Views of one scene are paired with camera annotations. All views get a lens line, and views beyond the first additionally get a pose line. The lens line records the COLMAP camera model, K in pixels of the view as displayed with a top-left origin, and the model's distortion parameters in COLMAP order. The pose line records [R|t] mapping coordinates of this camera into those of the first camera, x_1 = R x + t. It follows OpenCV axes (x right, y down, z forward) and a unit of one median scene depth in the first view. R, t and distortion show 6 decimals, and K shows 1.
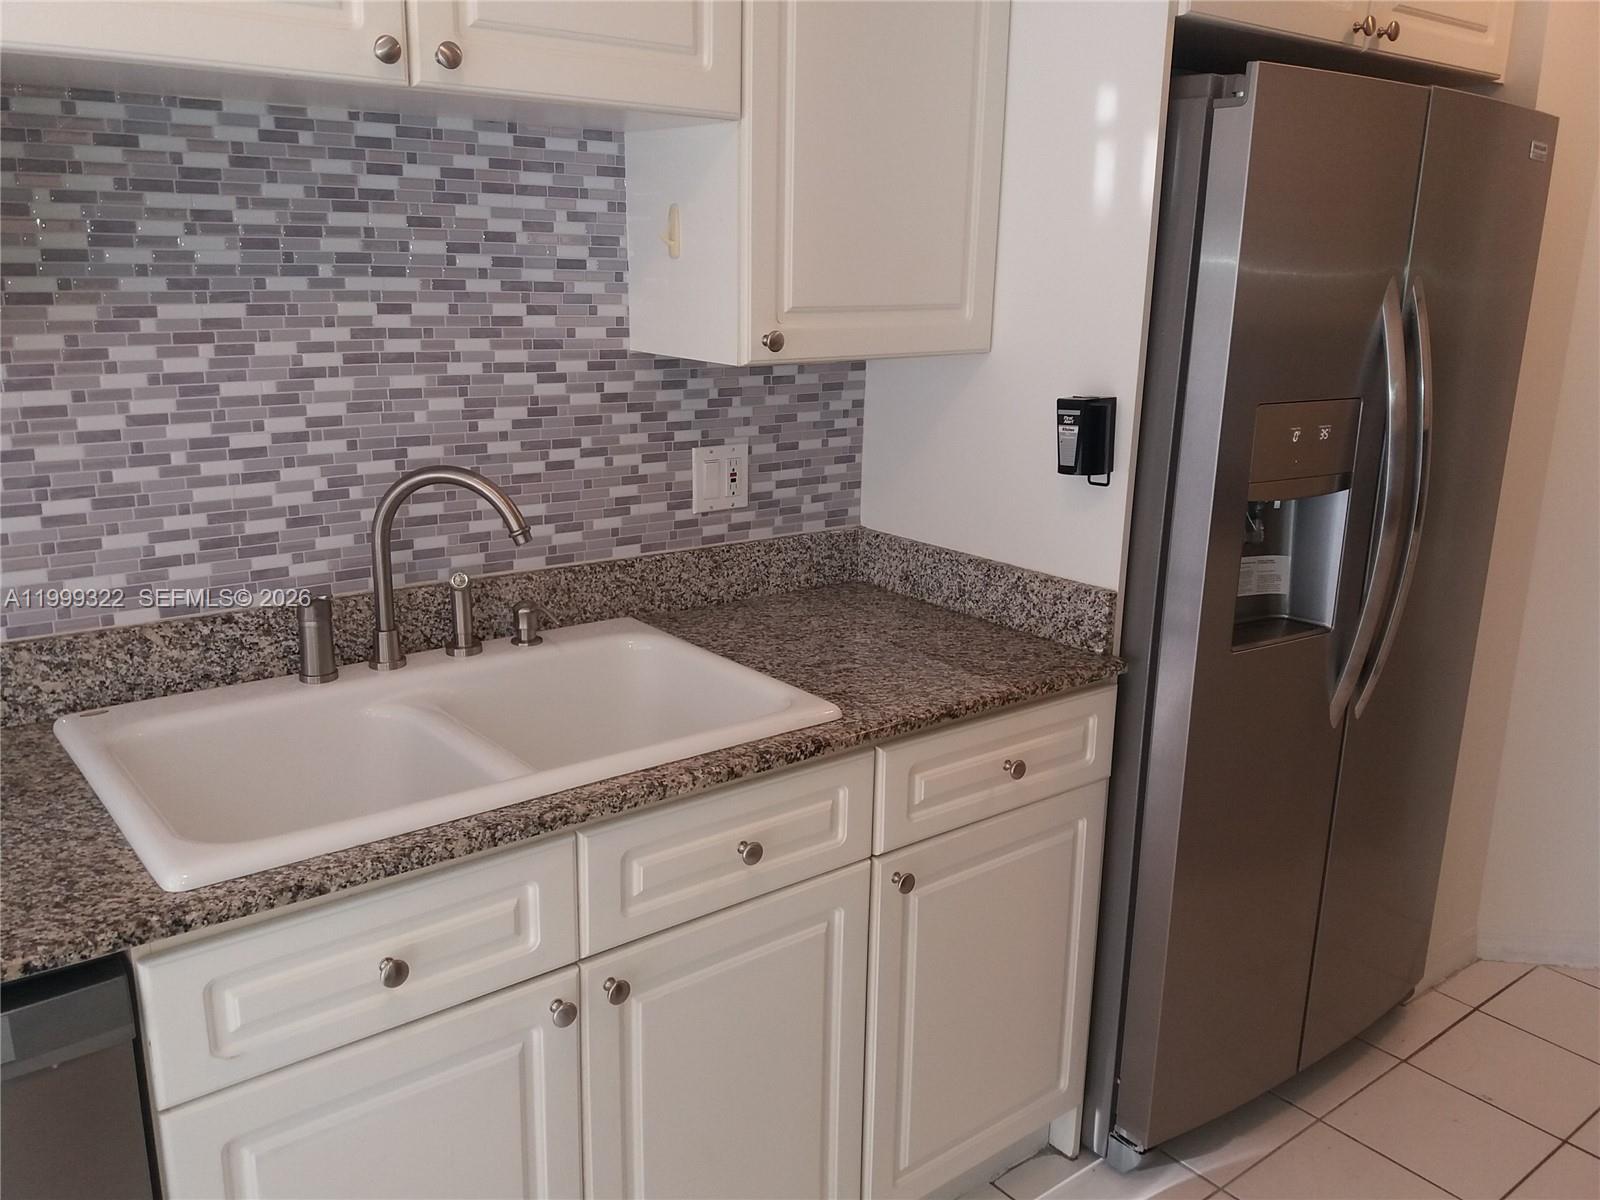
lens RADIAL K [[1326.3, 0, 867.9], [0, 1326.3, 614.4], [0, 0, 1]] dist [-0.008475, -0.023275]
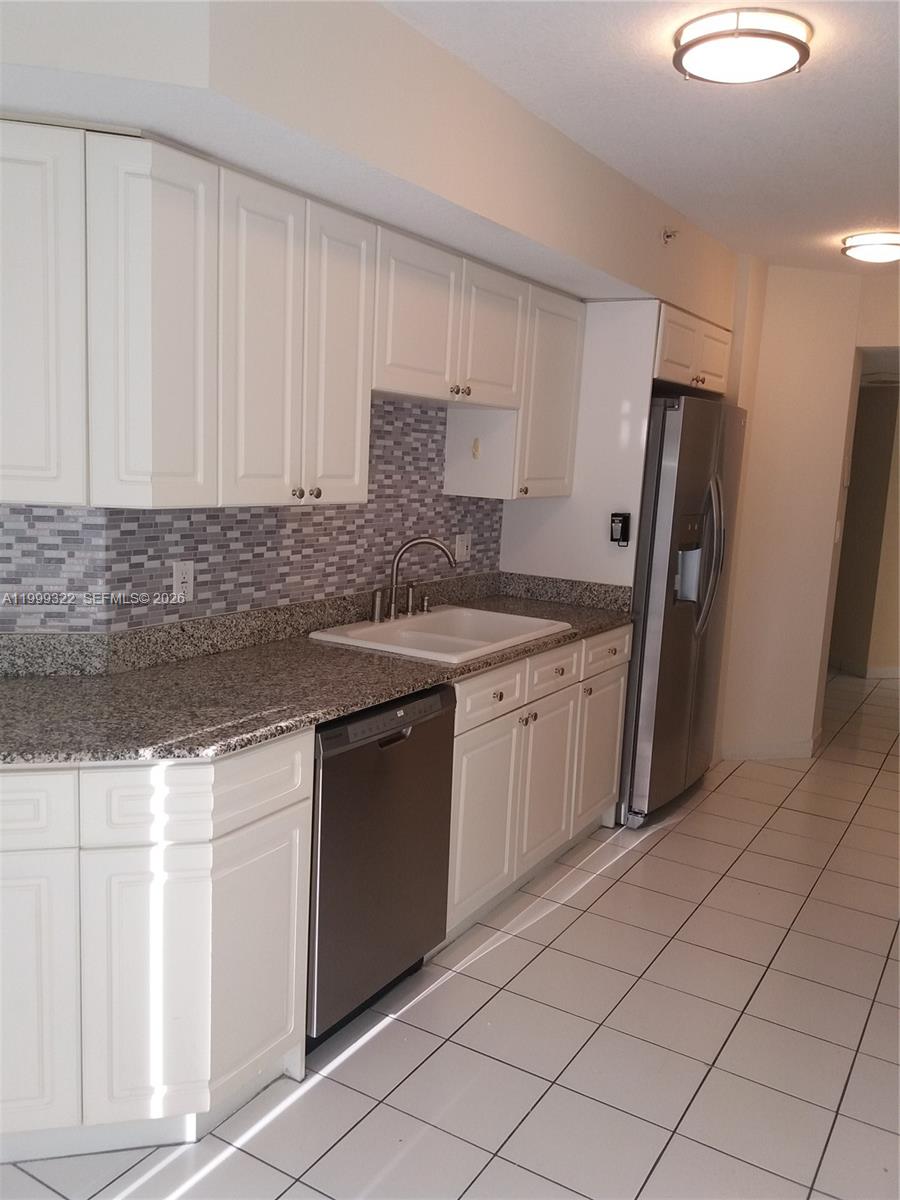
lens RADIAL K [[994.7, 0, 449.7], [0, 994.7, 600.5], [0, 0, 1]] dist [-0.008475, -0.023275]
pose [[0.944939, -0.025154, 0.326277, -0.799792], [0.056171, 0.994711, -0.085994, 0.158979], [-0.322388, 0.099587, 0.941354, -0.733543]]
